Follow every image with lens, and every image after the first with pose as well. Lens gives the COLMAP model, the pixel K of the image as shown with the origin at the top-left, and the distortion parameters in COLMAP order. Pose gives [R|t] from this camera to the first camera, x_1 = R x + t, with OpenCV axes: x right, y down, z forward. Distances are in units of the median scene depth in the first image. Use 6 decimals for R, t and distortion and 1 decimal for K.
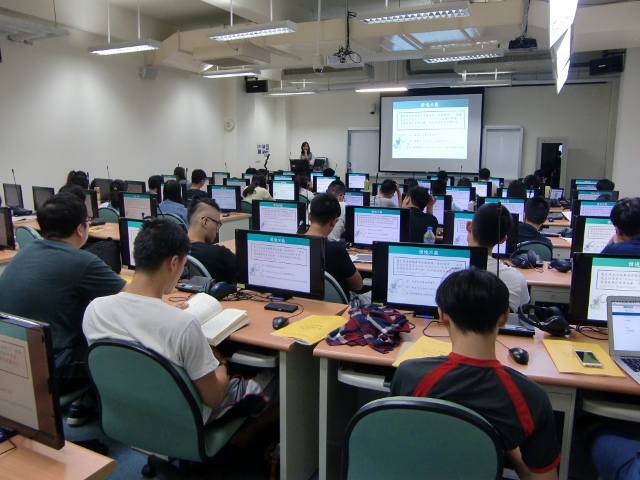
lens RADIAL K [[491.1, 0, 318.6], [0, 491.1, 235.6], [0, 0, 1]] dist [-0.102845, 0.078764]
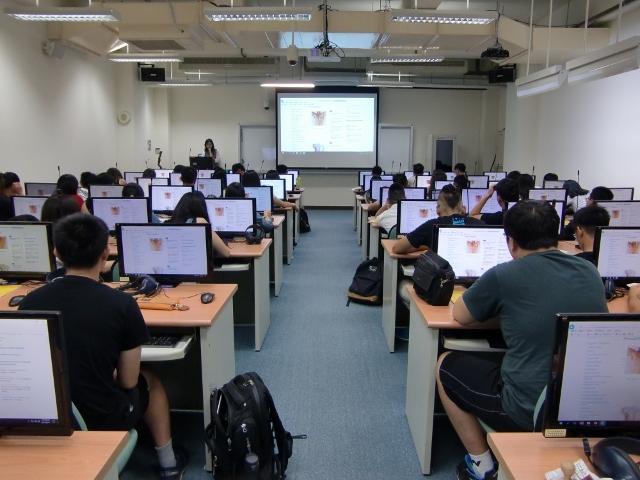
lens RADIAL K [[491.1, 0, 312.6], [0, 491.1, 241.4], [0, 0, 1]] dist [-0.102845, 0.078764]
pose [[0.904192, -0.076985, 0.420131, -0.370703], [0.068952, 0.997030, 0.034300, -0.019123], [-0.421524, -0.002045, 0.906815, 0.114516]]
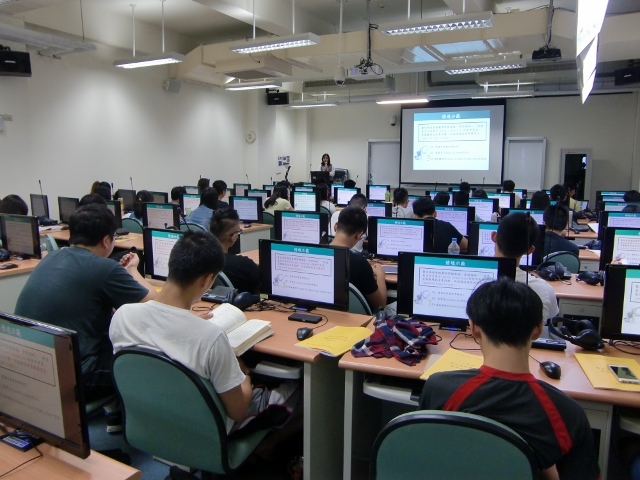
lens RADIAL K [[491.1, 0, 319.4], [0, 491.1, 235.3], [0, 0, 1]] dist [-0.102845, 0.078764]
pose [[0.999282, 0.004251, -0.037637, -0.003258], [-0.005185, 0.999680, -0.024751, 0.001083], [0.037520, 0.024928, 0.998985, 0.002562]]
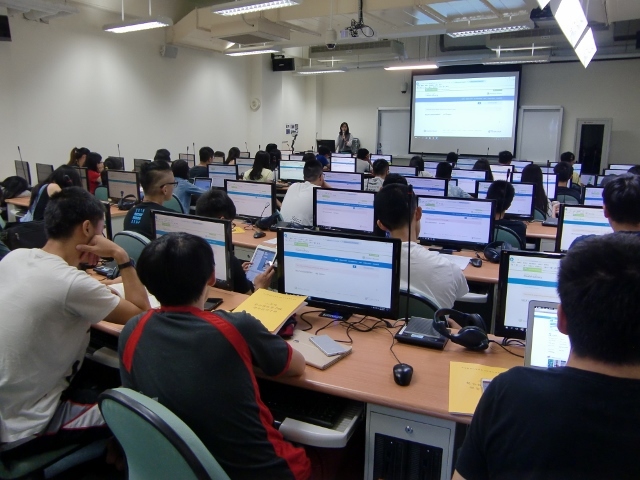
lens RADIAL K [[491.1, 0, 318.3], [0, 491.1, 229.0], [0, 0, 1]] dist [-0.102845, 0.078764]
pose [[0.994063, 0.028068, -0.105127, 0.080206], [-0.025570, 0.999359, 0.025036, -0.002974], [0.105763, -0.022199, 0.994144, 0.038846]]
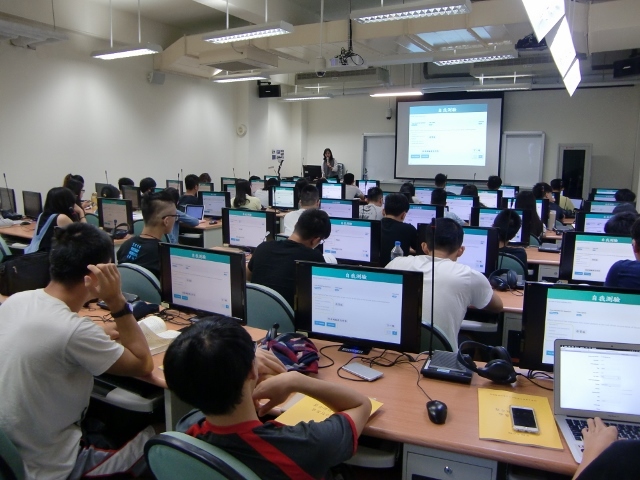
lens RADIAL K [[491.1, 0, 319.3], [0, 491.1, 229.8], [0, 0, 1]] dist [-0.102845, 0.078764]
pose [[0.997754, 0.015476, -0.065169, 0.060960], [-0.016978, 0.999601, -0.022567, -0.007126], [0.064794, 0.023623, 0.997619, 0.040273]]
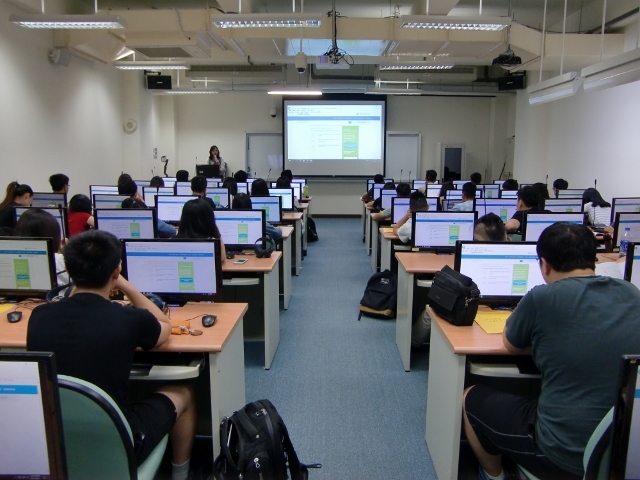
lens RADIAL K [[491.1, 0, 313.1], [0, 491.1, 239.8], [0, 0, 1]] dist [-0.102845, 0.078764]
pose [[0.908050, -0.069649, 0.413030, -0.368341], [0.068915, 0.997483, 0.016693, -0.025137], [-0.413153, 0.013306, 0.910564, 0.133535]]
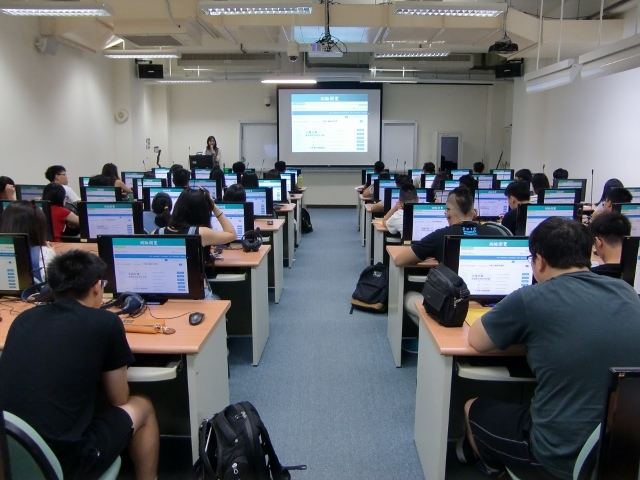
lens RADIAL K [[491.1, 0, 313.2], [0, 491.1, 242.4], [0, 0, 1]] dist [-0.102845, 0.078764]
pose [[0.906167, -0.084811, 0.414328, -0.355760], [0.073275, 0.996354, 0.043690, -0.027891], [-0.416523, -0.009231, 0.909078, 0.139679]]
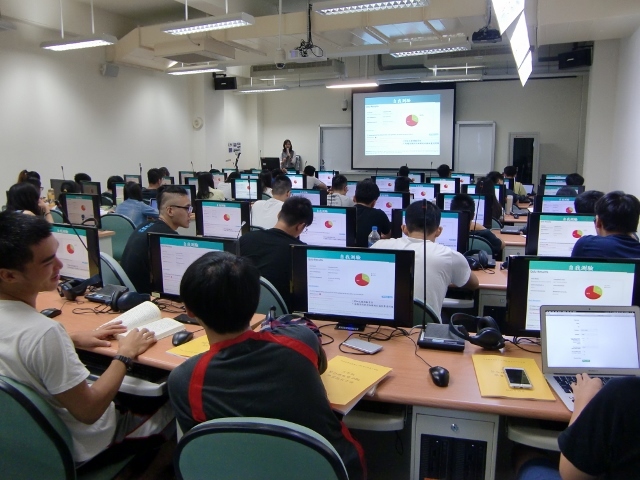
lens RADIAL K [[491.1, 0, 317.9], [0, 491.1, 230.6], [0, 0, 1]] dist [-0.102845, 0.078764]
pose [[0.999507, -0.013476, 0.028373, 0.039889], [0.013670, 0.999885, -0.006628, -0.002340], [-0.028281, 0.007013, 0.999575, 0.029443]]
